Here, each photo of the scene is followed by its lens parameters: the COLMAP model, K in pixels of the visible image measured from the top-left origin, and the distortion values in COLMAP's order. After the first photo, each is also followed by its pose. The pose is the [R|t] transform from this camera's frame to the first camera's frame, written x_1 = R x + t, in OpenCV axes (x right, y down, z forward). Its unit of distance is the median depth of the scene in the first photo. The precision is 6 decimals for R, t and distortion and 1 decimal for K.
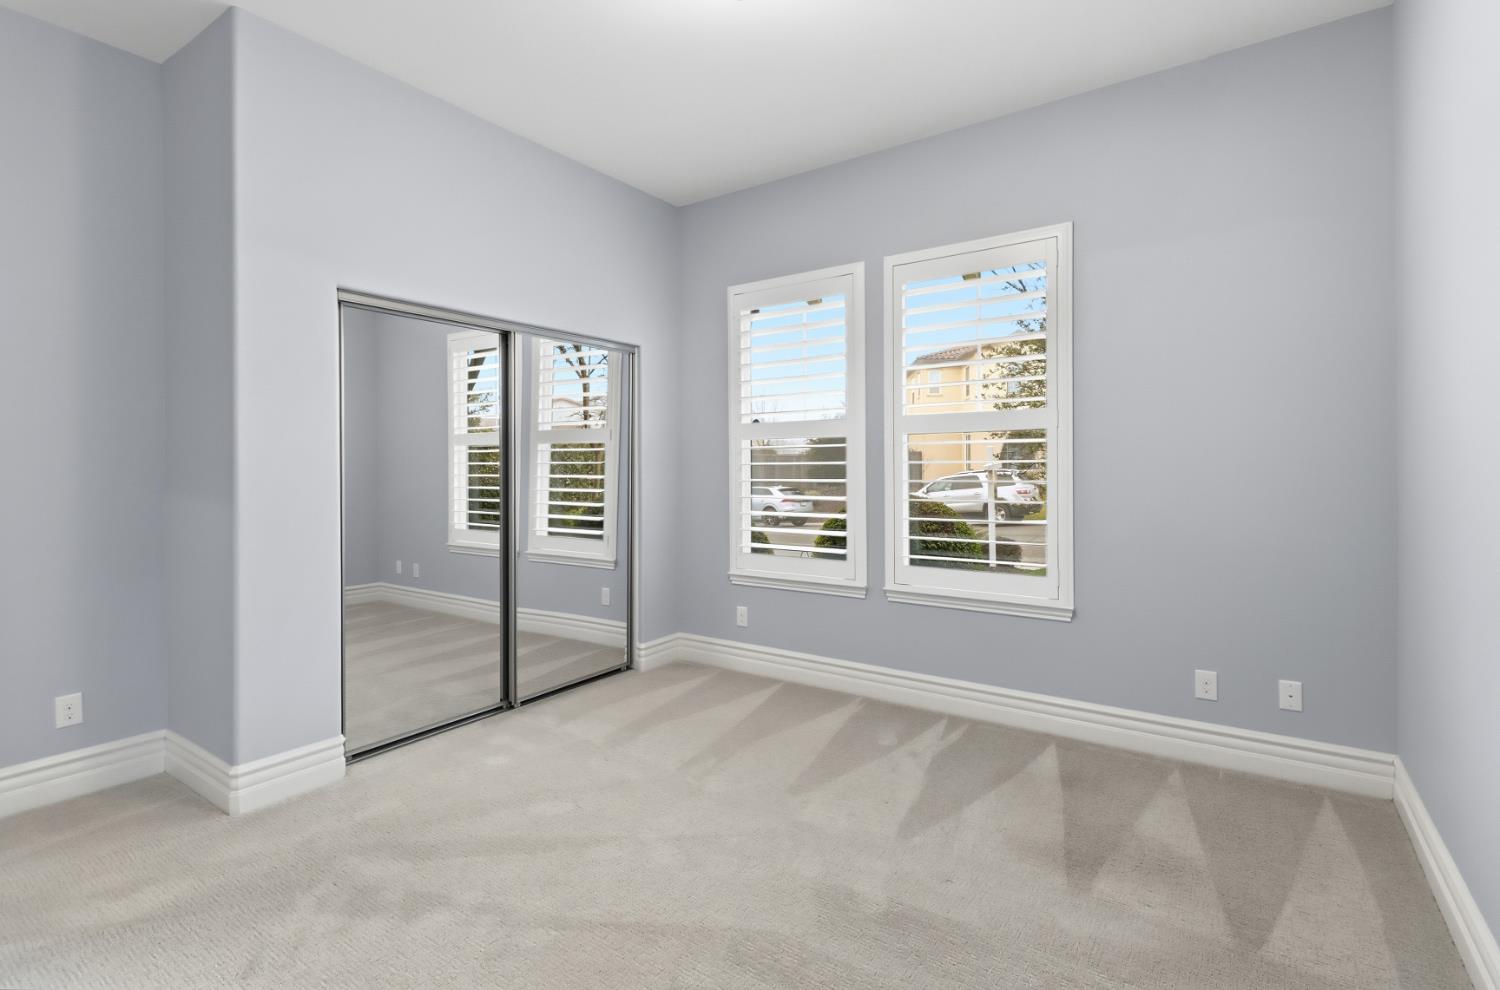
lens RADIAL K [[694.7, 0, 751.2], [0, 694.7, 477.7], [0, 0, 1]] dist [0.022210, -0.022736]
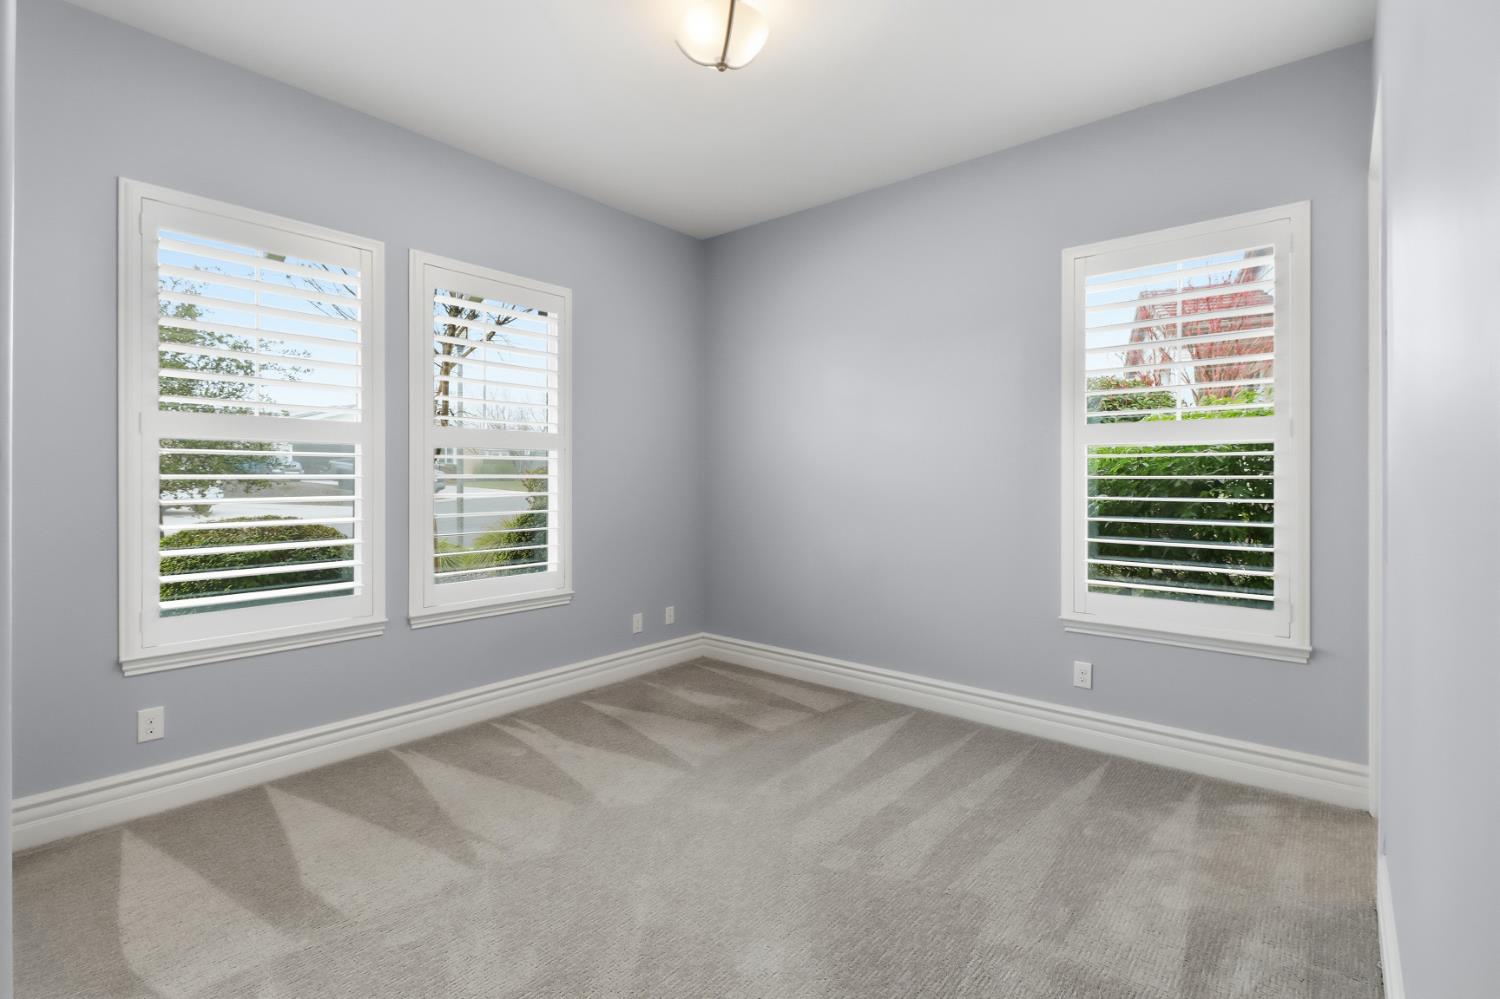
lens RADIAL K [[702.3, 0, 745.4], [0, 702.3, 480.0], [0, 0, 1]] dist [-0.000573, -0.000938]
pose [[0.089974, -0.001881, 0.995942, -0.825990], [0.009493, 0.999954, 0.001031, -0.016383], [-0.995899, 0.009362, 0.089988, 0.597273]]
